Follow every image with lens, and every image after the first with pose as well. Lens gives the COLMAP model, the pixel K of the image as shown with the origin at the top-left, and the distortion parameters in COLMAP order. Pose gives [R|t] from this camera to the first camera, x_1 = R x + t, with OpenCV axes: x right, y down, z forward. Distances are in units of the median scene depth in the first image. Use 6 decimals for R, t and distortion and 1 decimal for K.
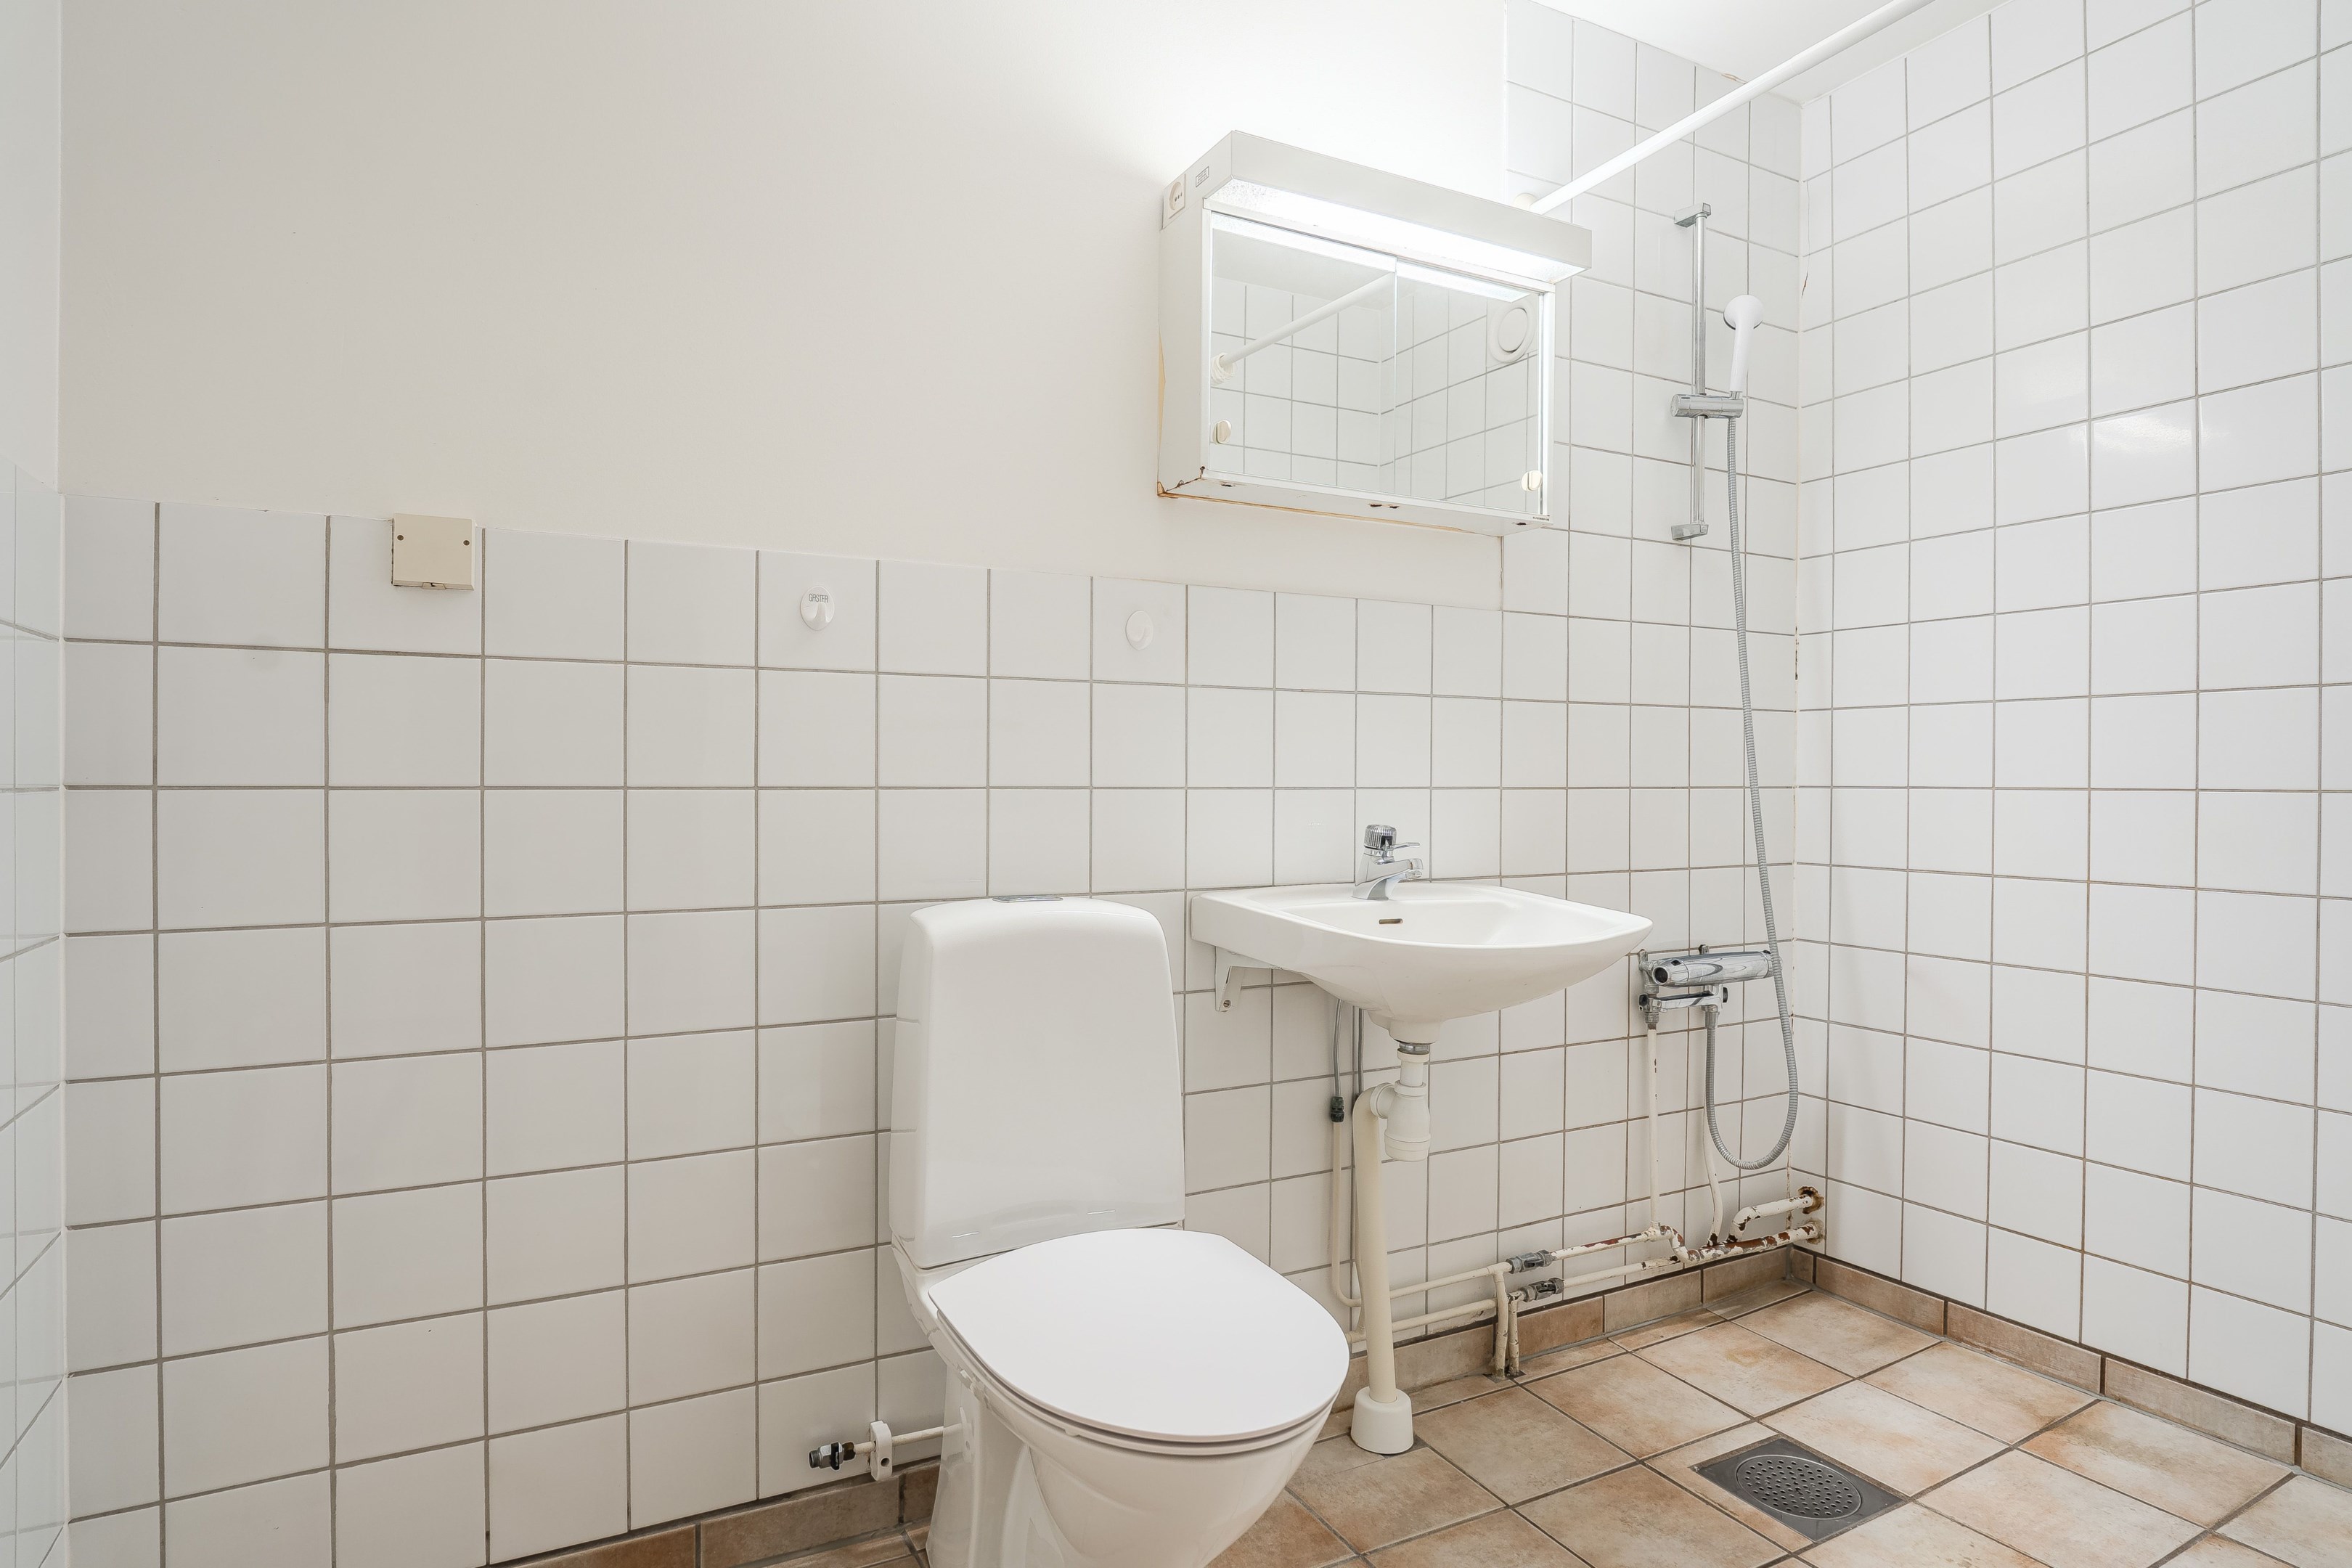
lens RADIAL K [[1268.7, 0, 1190.9], [0, 1268.7, 788.8], [0, 0, 1]] dist [-0.002188, -0.000537]
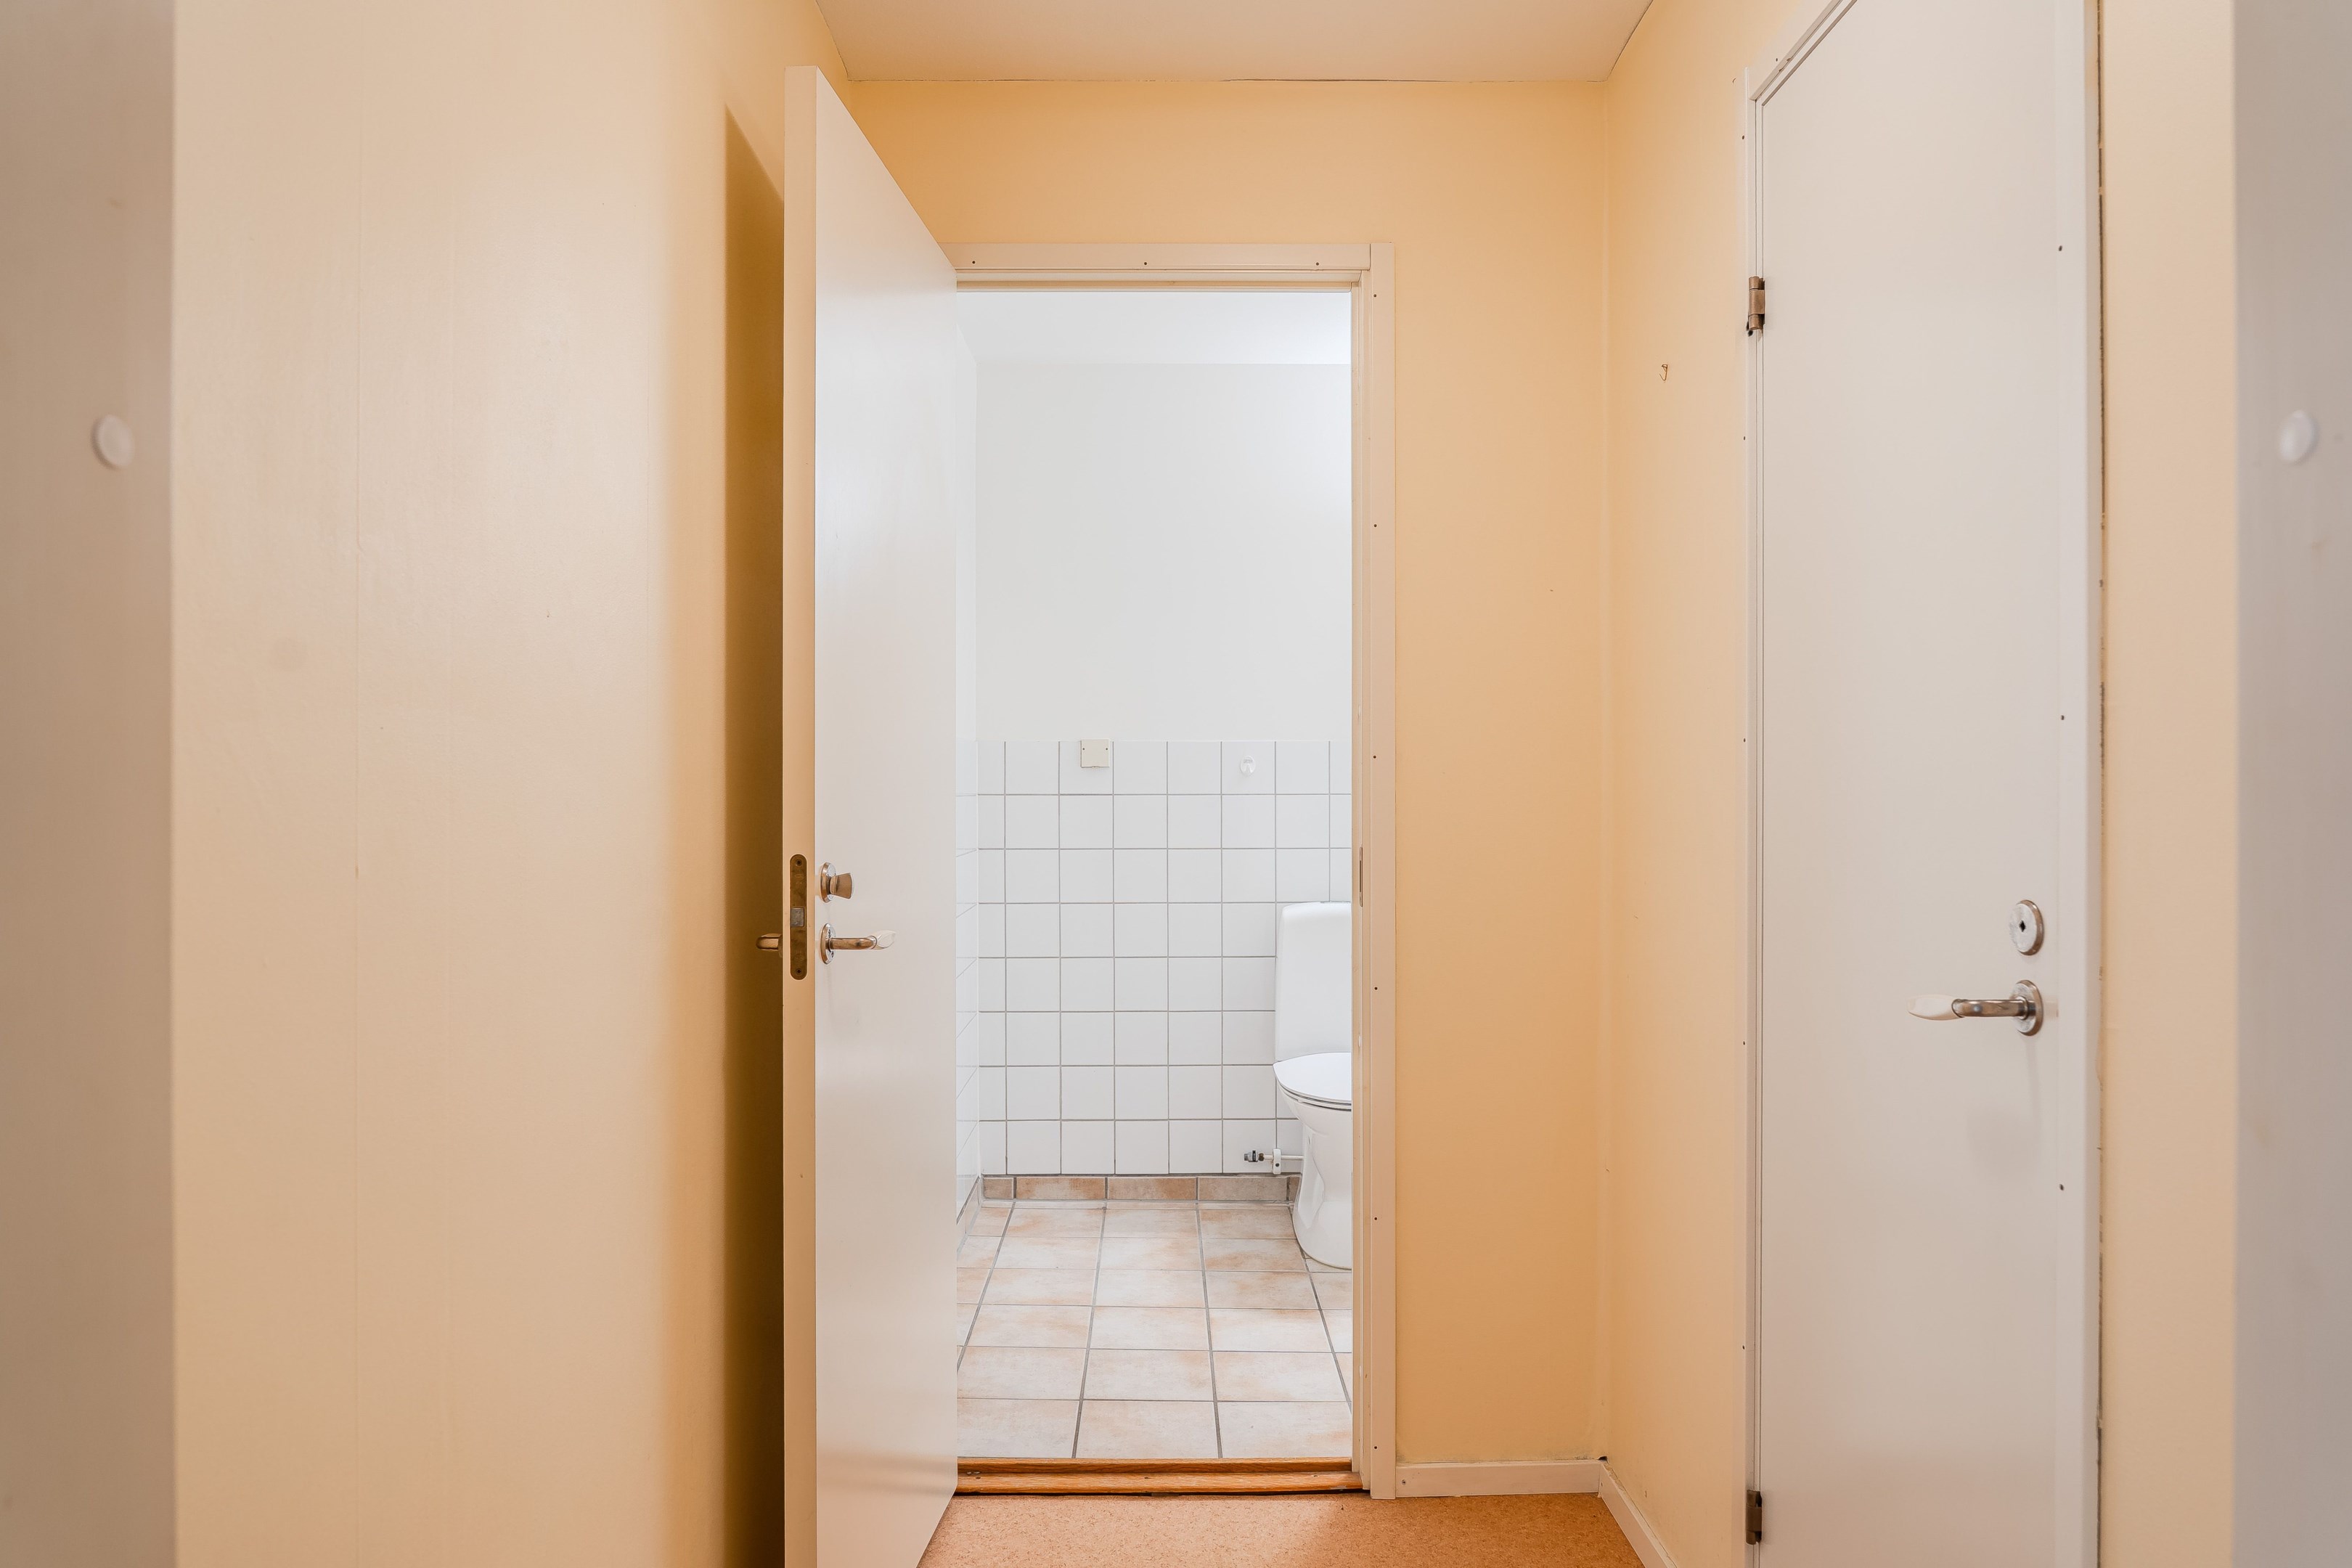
lens RADIAL K [[1557.4, 0, 1175.2], [0, 1557.4, 786.8], [0, 0, 1]] dist [0.001668, 0.000053]
pose [[0.877210, -0.007062, -0.480054, 0.925054], [0.003183, 0.999955, -0.008894, -0.088852], [0.480096, 0.006274, 0.877194, -1.473828]]
